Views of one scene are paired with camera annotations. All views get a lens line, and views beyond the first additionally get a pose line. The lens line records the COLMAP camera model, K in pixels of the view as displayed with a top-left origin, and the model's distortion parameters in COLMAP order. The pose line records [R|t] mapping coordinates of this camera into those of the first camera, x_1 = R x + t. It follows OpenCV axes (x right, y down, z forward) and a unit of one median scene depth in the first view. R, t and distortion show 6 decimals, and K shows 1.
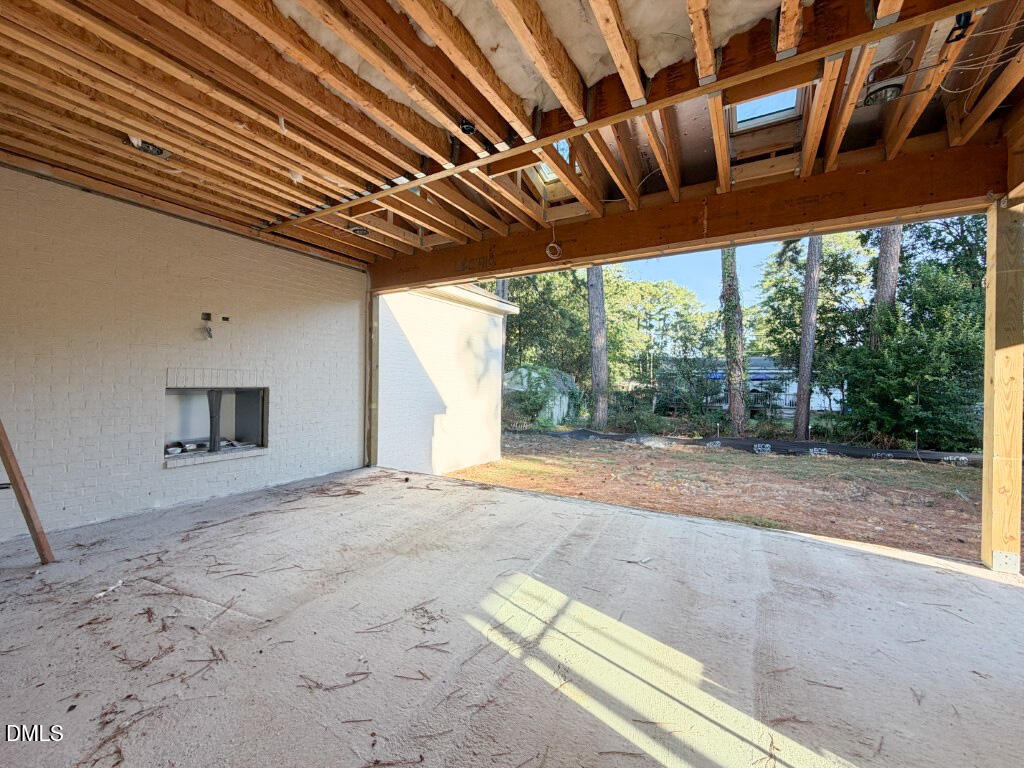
lens RADIAL K [[411.5, 0, 508.3], [0, 411.5, 383.7], [0, 0, 1]] dist [0.002035, 0.000306]
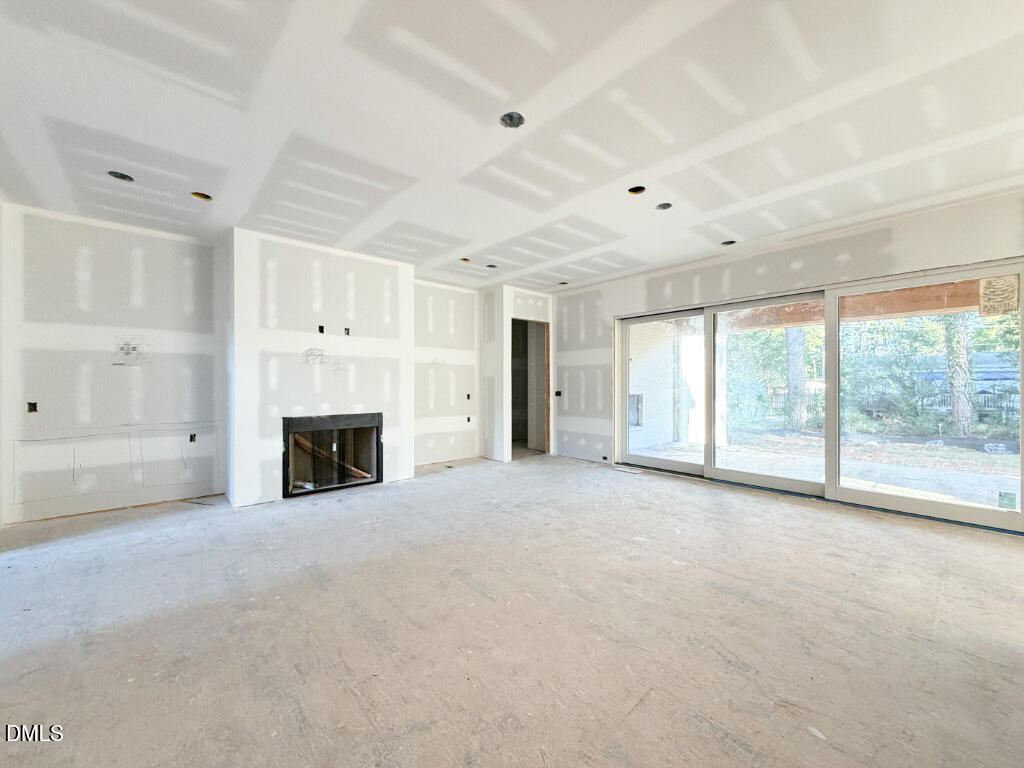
lens RADIAL K [[411.5, 0, 508.3], [0, 411.5, 383.7], [0, 0, 1]] dist [0.002035, 0.000306]
pose [[0.950141, -0.012096, -0.311585, -0.185846], [0.010441, 0.999921, -0.006978, -0.010008], [0.311645, 0.003377, 0.950193, -0.310535]]
